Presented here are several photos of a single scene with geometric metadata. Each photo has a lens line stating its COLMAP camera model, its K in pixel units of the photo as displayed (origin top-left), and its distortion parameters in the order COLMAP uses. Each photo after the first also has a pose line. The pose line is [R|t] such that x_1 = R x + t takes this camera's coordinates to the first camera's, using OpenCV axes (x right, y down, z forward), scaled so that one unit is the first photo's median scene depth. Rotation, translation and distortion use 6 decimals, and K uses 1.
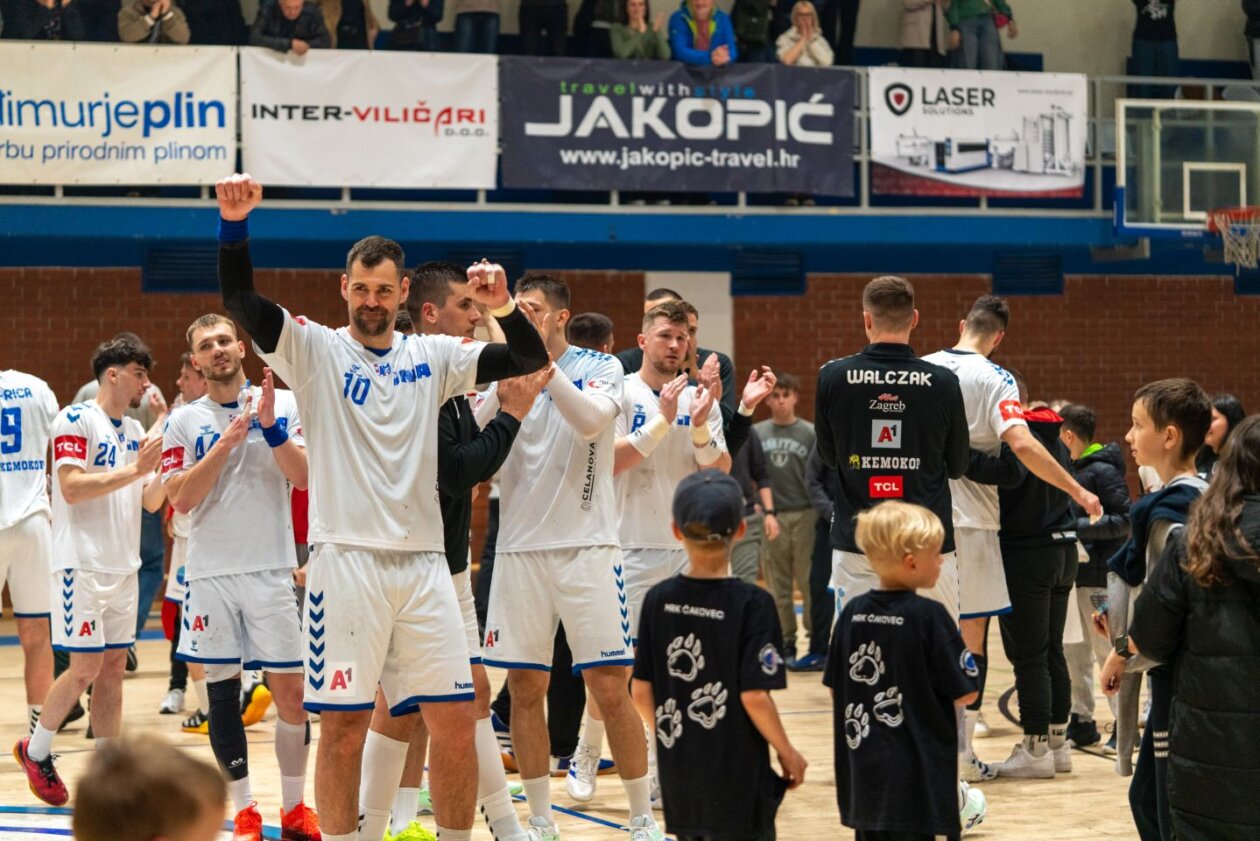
lens RADIAL K [[3278.7, 0, 630.0], [0, 3278.7, 420.5], [0, 0, 1]] dist [-0.038312, 0.254389]
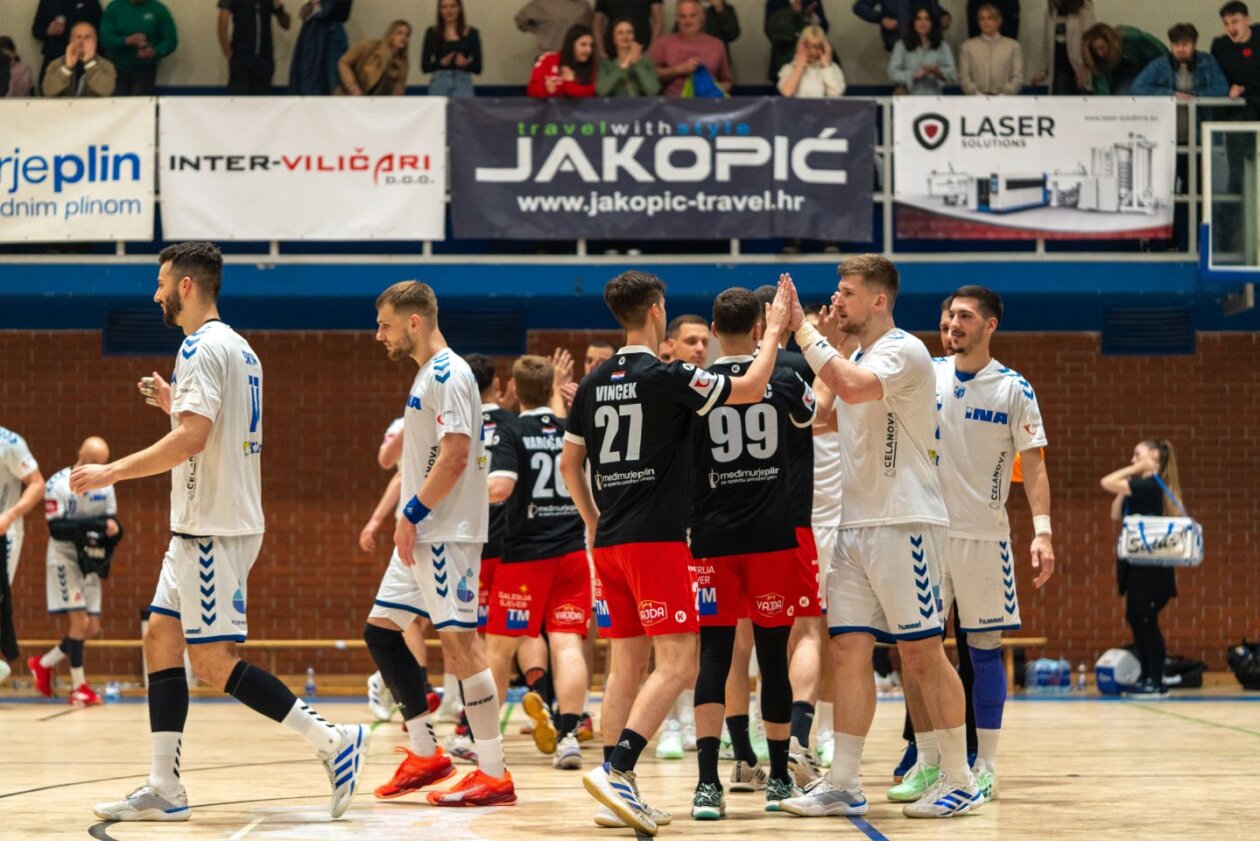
lens RADIAL K [[3278.7, 0, 630.0], [0, 3278.7, 420.5], [0, 0, 1]] dist [-0.038312, 0.254389]
pose [[0.925579, -0.006906, -0.378492, 0.353145], [-0.010873, 0.998936, -0.044816, 0.021326], [0.378399, 0.045596, 0.924519, 0.158797]]
